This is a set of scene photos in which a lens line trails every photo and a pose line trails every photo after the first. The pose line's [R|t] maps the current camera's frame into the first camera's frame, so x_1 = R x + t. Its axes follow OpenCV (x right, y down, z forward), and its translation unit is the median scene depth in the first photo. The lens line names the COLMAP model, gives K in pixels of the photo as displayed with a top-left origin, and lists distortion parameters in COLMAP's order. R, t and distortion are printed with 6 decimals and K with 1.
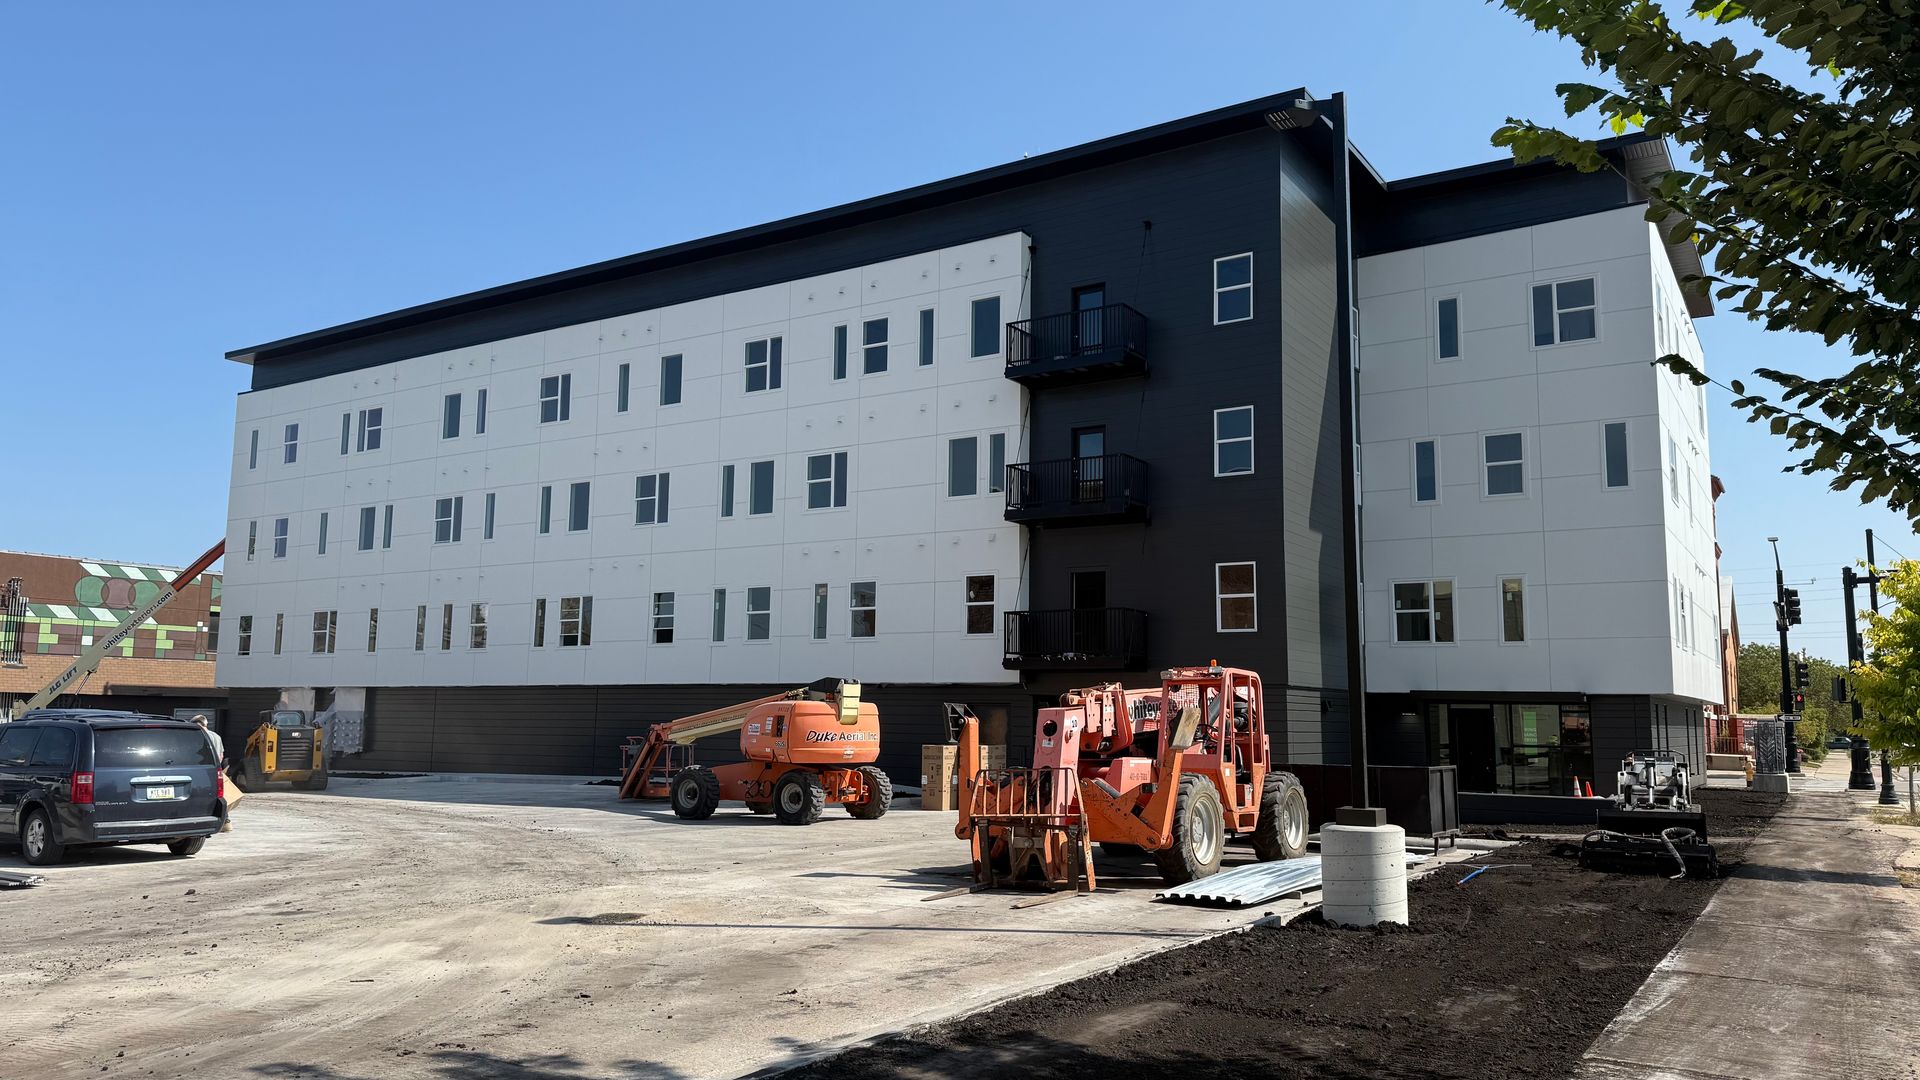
lens RADIAL K [[1338.7, 0, 965.9], [0, 1338.7, 529.9], [0, 0, 1]] dist [0.080054, -0.012160]
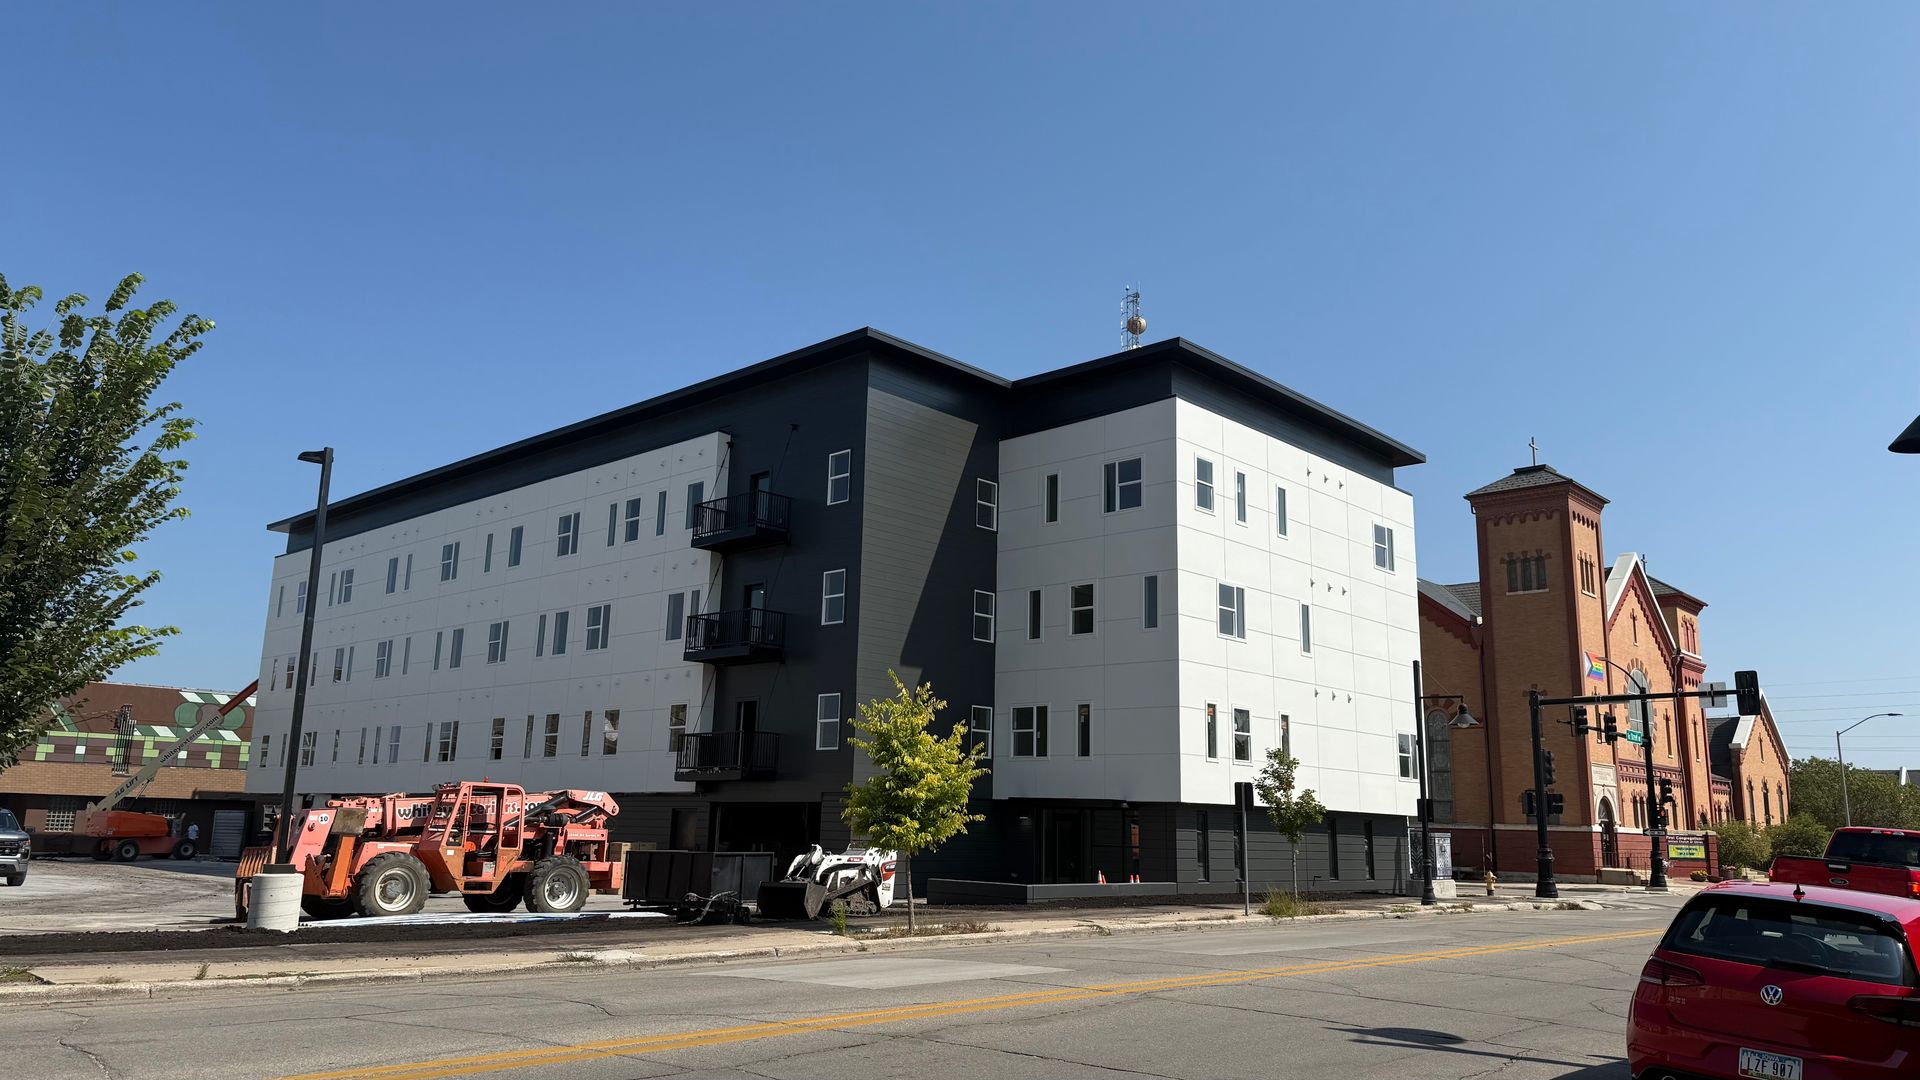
lens RADIAL K [[1338.7, 0, 956.5], [0, 1338.7, 528.0], [0, 0, 1]] dist [0.080054, -0.012160]
pose [[0.984497, -0.027247, -0.173275, 0.465081], [0.013337, 0.996629, -0.080943, -0.023970], [0.174896, 0.077377, 0.981542, -0.193625]]
